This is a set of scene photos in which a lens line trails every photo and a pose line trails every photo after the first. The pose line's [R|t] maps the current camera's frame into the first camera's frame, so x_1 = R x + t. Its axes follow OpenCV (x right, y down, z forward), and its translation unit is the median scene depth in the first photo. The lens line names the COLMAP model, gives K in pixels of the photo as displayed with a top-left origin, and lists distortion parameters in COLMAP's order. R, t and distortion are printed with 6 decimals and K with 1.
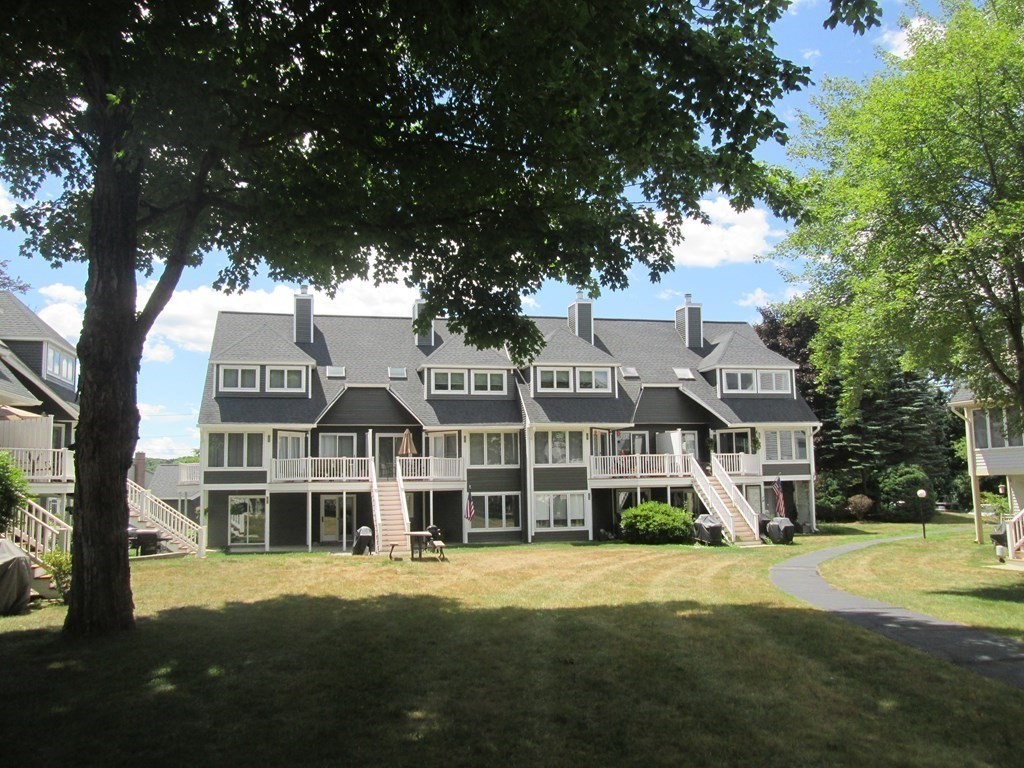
lens RADIAL K [[841.4, 0, 512.0], [0, 841.4, 384.0], [0, 0, 1]] dist [-0.008956, -0.005934]
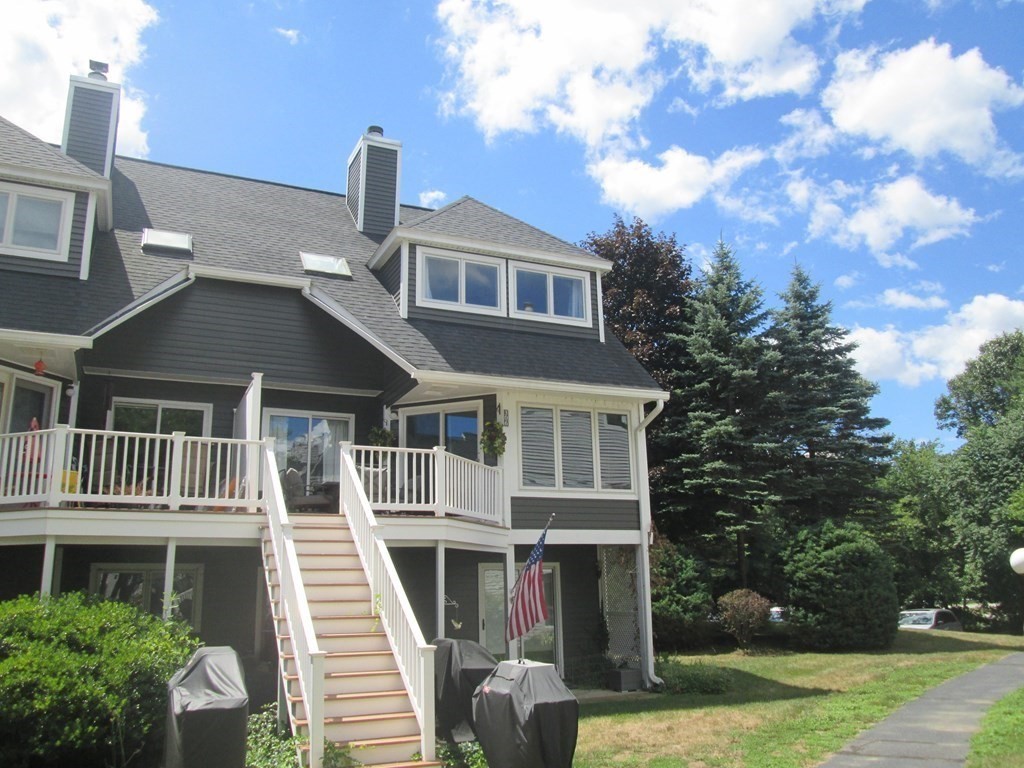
lens RADIAL K [[841.4, 0, 512.0], [0, 841.4, 384.0], [0, 0, 1]] dist [-0.008956, -0.005934]
pose [[0.980907, 0.042106, 0.189866, 0.220137], [-0.016642, 0.990873, -0.133764, 0.092821], [-0.193766, 0.128051, 0.972655, 0.623525]]
